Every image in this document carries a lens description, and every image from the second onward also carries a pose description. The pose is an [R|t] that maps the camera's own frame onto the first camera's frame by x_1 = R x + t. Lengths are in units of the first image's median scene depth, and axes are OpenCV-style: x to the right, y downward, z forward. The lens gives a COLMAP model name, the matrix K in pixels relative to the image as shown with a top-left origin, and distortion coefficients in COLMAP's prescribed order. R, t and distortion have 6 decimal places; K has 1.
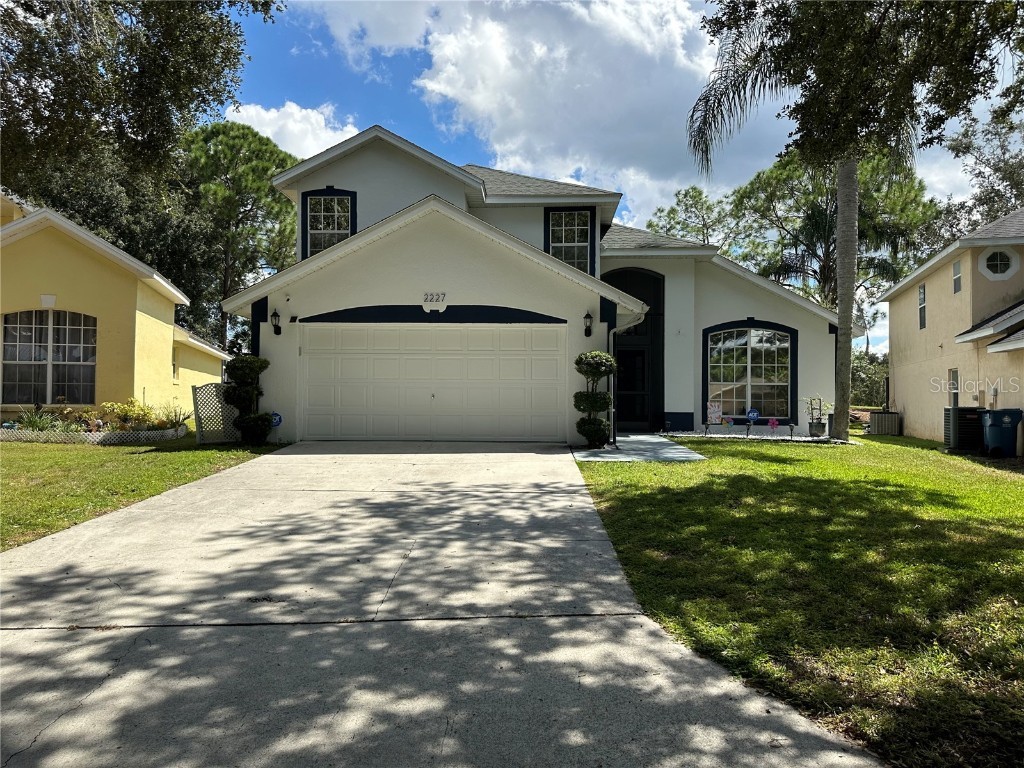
lens RADIAL K [[746.8, 0, 515.9], [0, 746.8, 399.6], [0, 0, 1]] dist [0.119904, -0.189432]
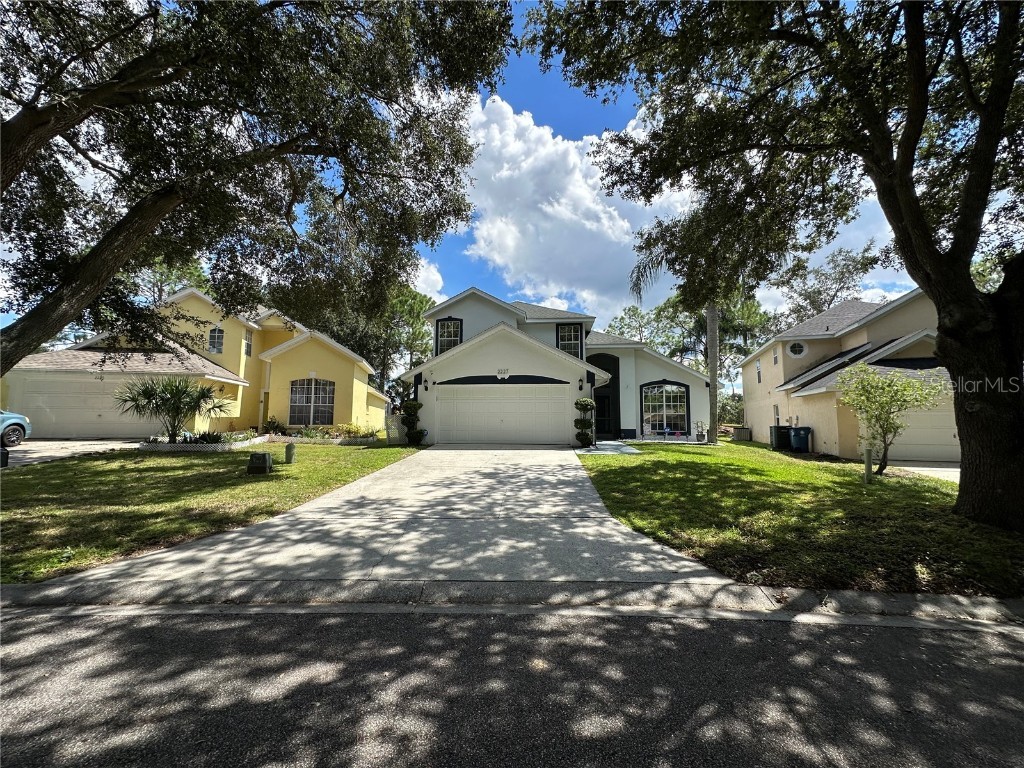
lens RADIAL K [[429.1, 0, 512.0], [0, 429.1, 384.0], [0, 0, 1]] dist [-0.003961, 0.000039]
pose [[0.998584, -0.006313, -0.052814, -0.030940], [0.001792, 0.996362, -0.085200, -0.006964], [0.053160, 0.084984, 0.994963, -0.172525]]
